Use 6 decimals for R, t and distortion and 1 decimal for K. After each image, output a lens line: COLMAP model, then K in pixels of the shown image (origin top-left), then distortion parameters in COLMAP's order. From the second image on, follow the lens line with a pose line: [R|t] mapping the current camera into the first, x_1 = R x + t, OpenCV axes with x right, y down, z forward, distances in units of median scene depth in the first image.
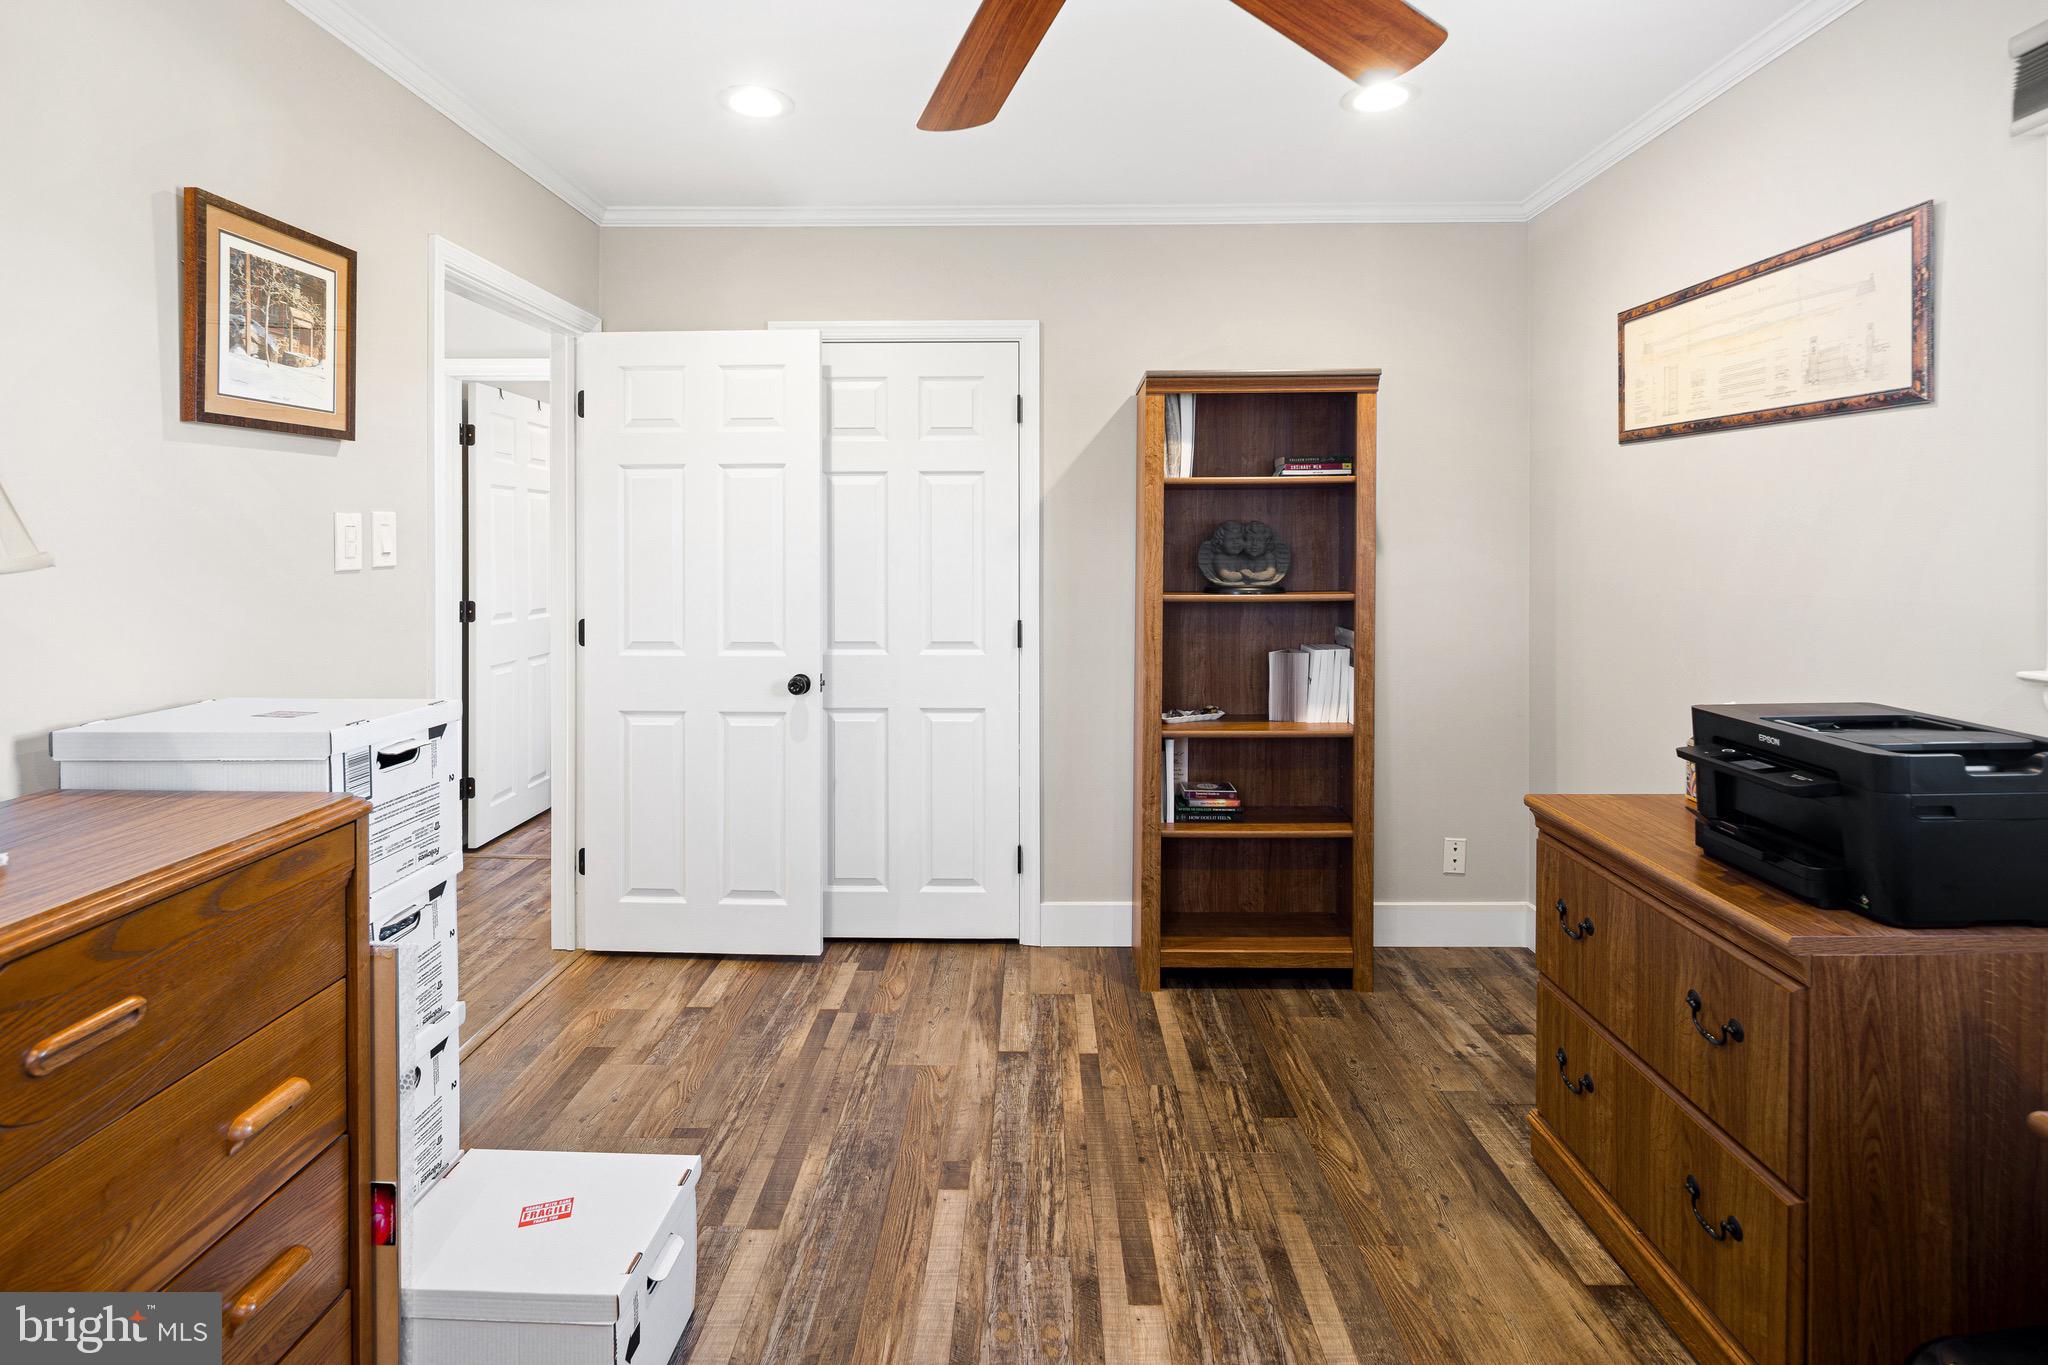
lens RADIAL K [[998.0, 0, 1043.2], [0, 998.0, 554.3], [0, 0, 1]] dist [0.005691, -0.004631]
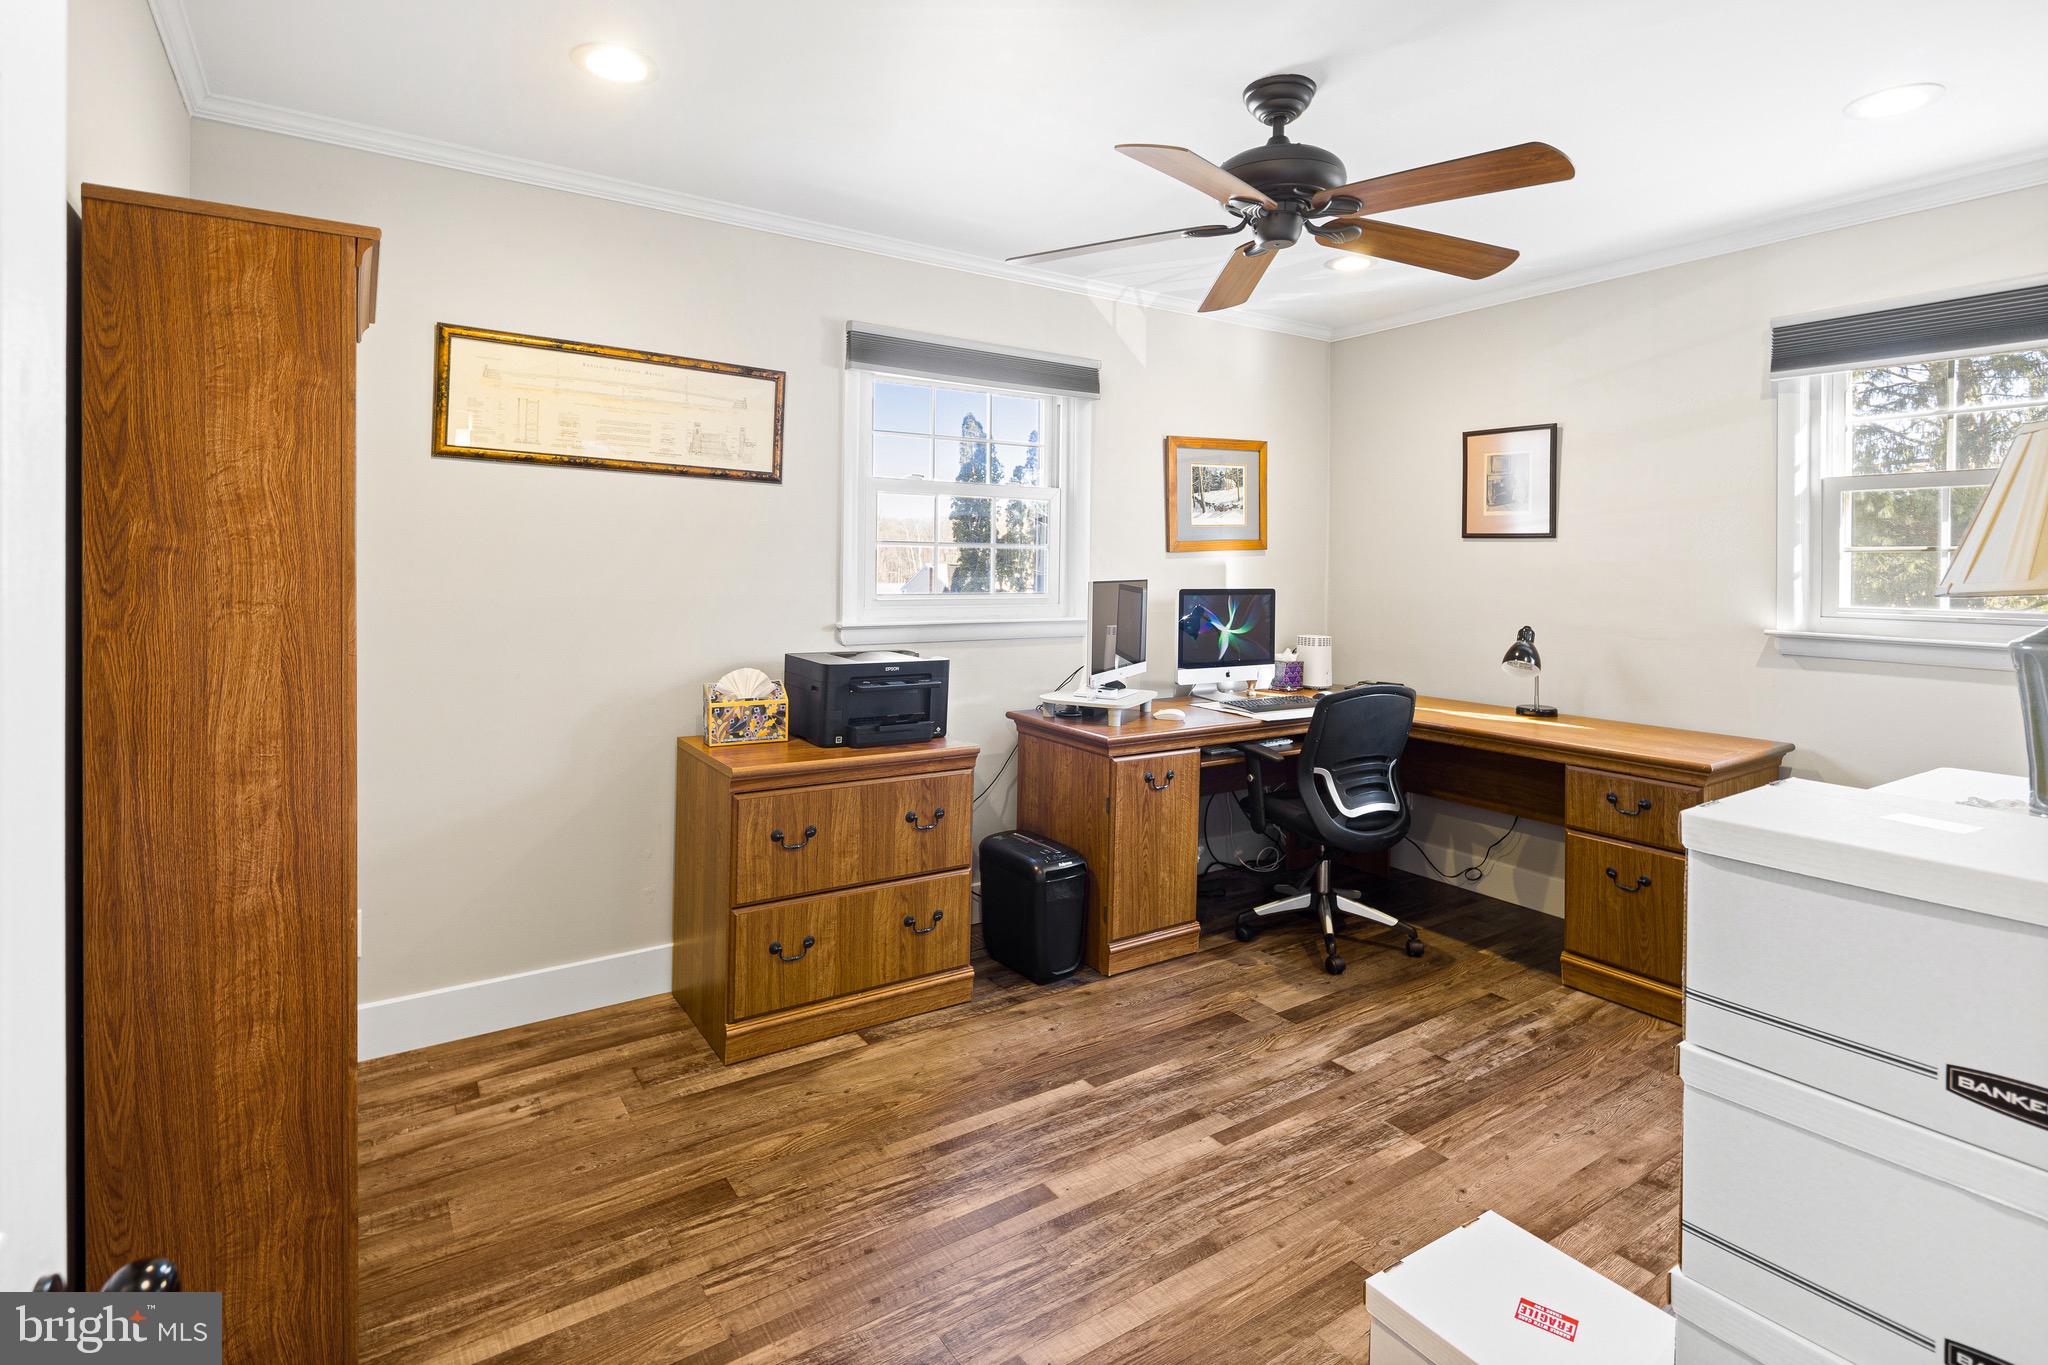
lens RADIAL K [[998.0, 0, 1008.0], [0, 998.0, 579.2], [0, 0, 1]] dist [0.005691, -0.004631]
pose [[-0.547123, -0.020705, 0.836796, -0.786187], [-0.002529, 0.999730, 0.023083, -0.020558], [-0.837048, 0.010513, -0.547028, 1.531860]]
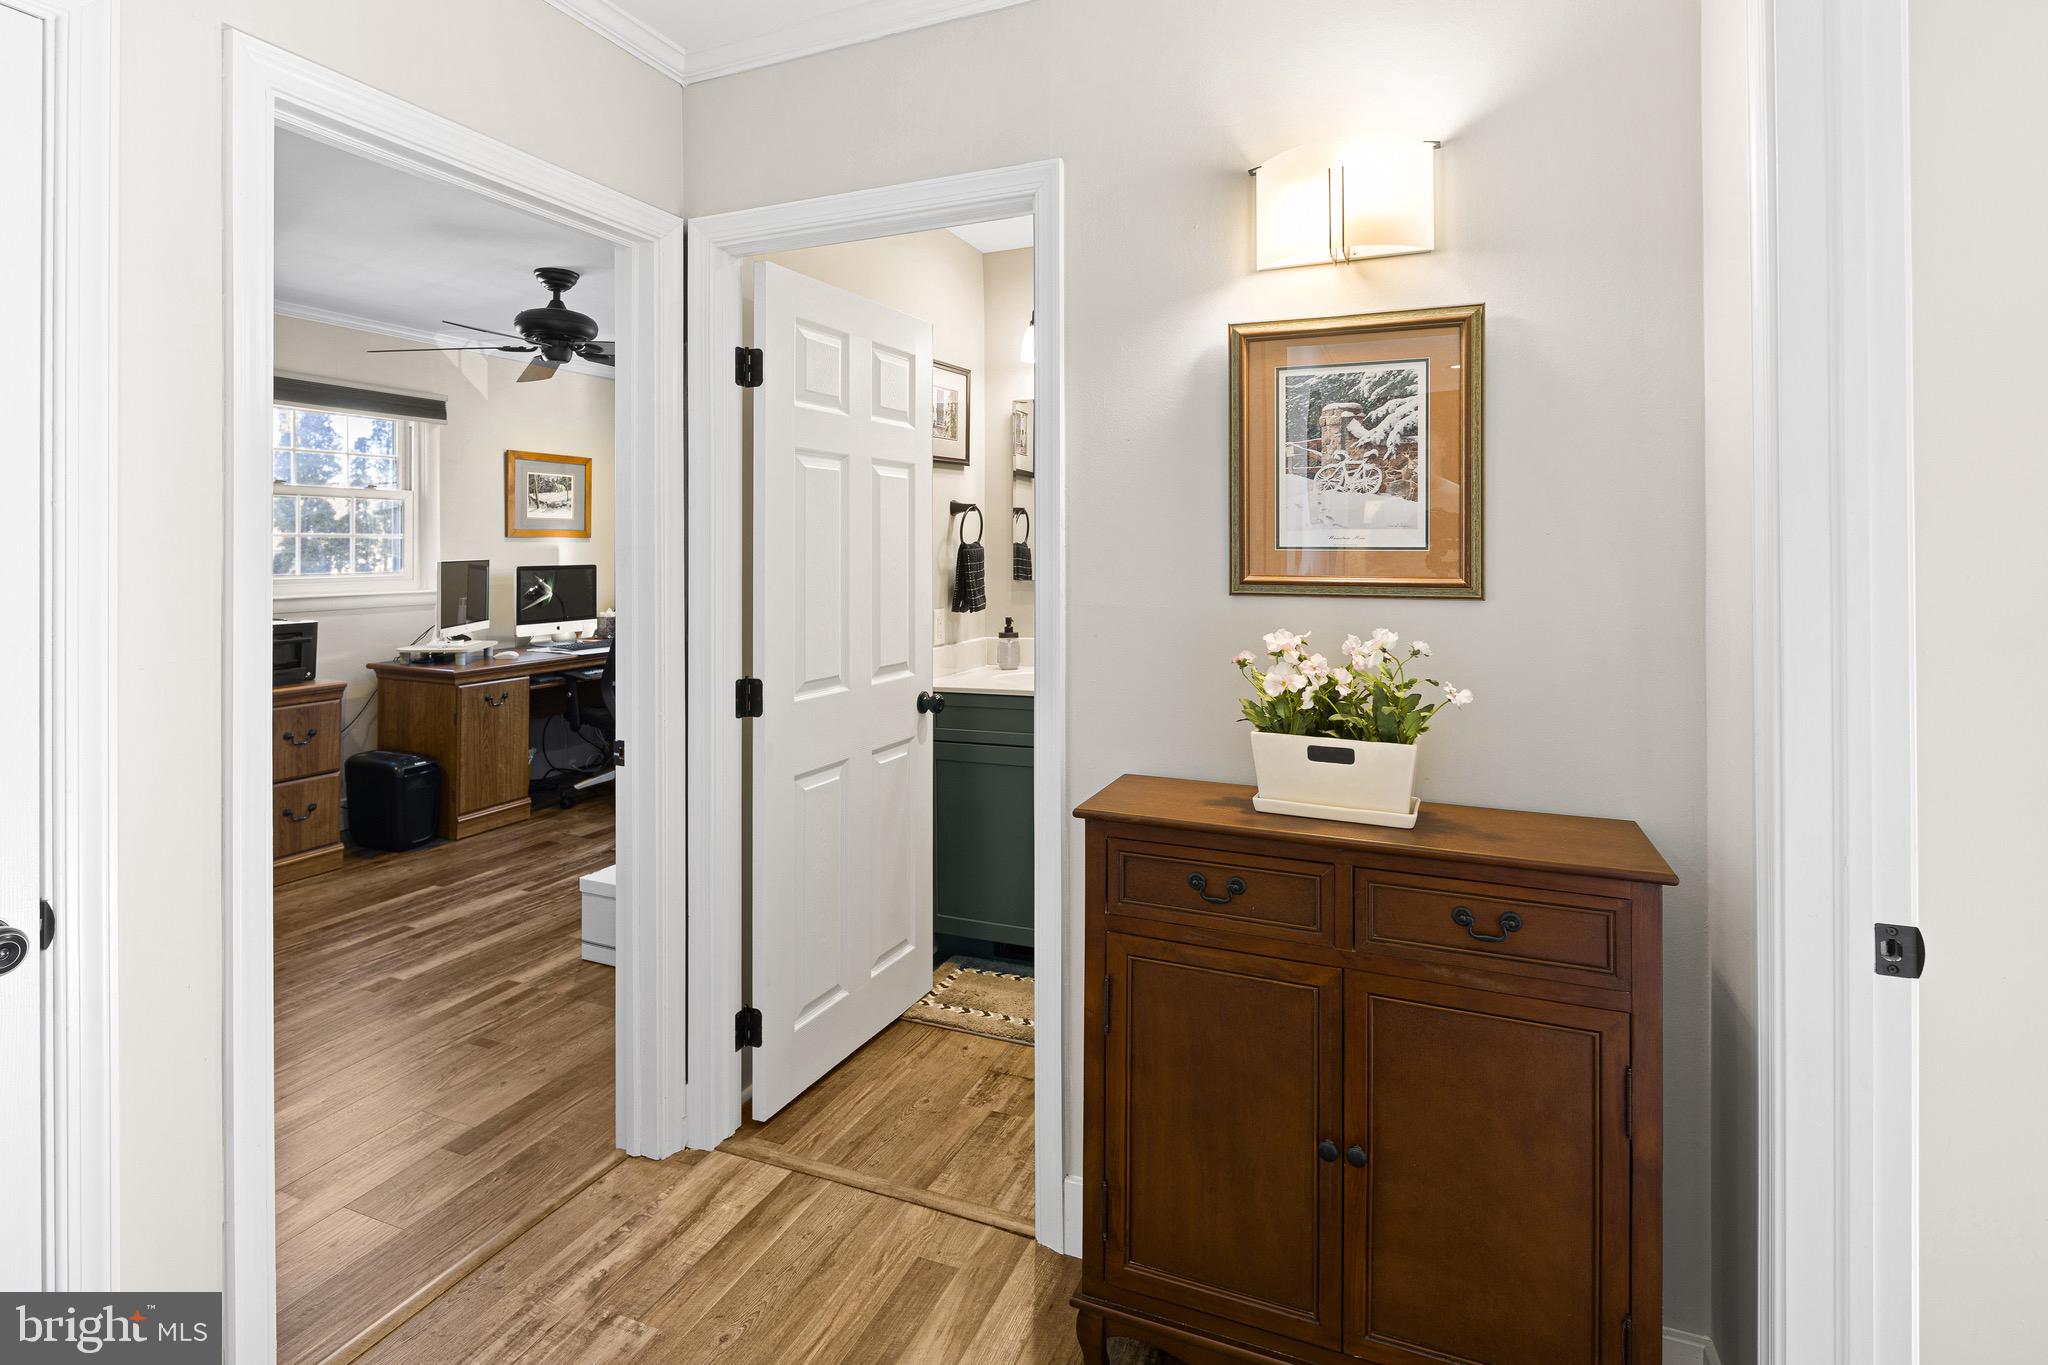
lens RADIAL K [[998.0, 0, 1015.3], [0, 998.0, 550.1], [0, 0, 1]] dist [0.005691, -0.004631]
pose [[-0.920565, -0.004546, 0.390562, -1.629655], [0.001081, 0.999899, 0.014187, -0.035927], [-0.390587, 0.013483, -0.920467, 2.135593]]
